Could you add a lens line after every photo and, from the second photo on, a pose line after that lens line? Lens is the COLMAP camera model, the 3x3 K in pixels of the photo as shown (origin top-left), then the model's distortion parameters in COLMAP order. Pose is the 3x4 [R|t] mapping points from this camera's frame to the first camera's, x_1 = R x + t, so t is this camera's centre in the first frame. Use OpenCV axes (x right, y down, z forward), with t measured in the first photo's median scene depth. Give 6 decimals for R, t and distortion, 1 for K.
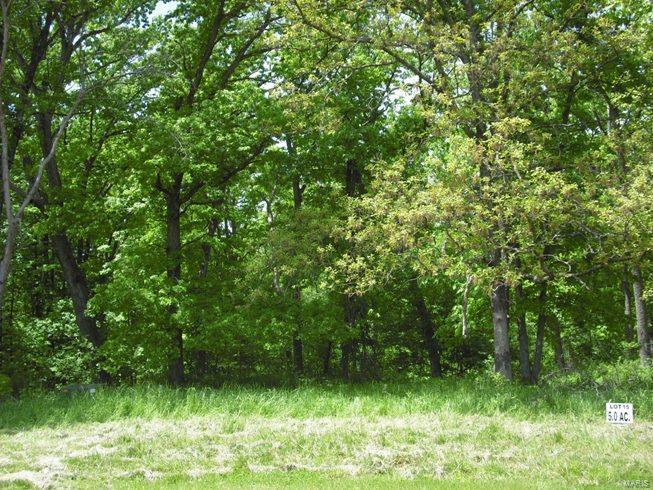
lens RADIAL K [[737.9, 0, 326.5], [0, 737.9, 245.0], [0, 0, 1]] dist [-0.131050, 0.060634]
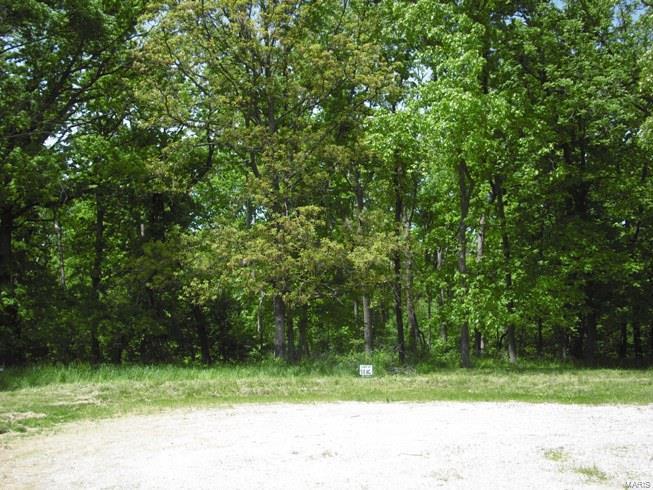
lens RADIAL K [[737.9, 0, 326.5], [0, 737.9, 245.0], [0, 0, 1]] dist [-0.131050, 0.060634]
pose [[0.933859, 0.046816, 0.354565, -0.250086], [-0.047671, 0.998843, -0.006328, -0.056176], [-0.354451, -0.010993, 0.935010, -0.499721]]
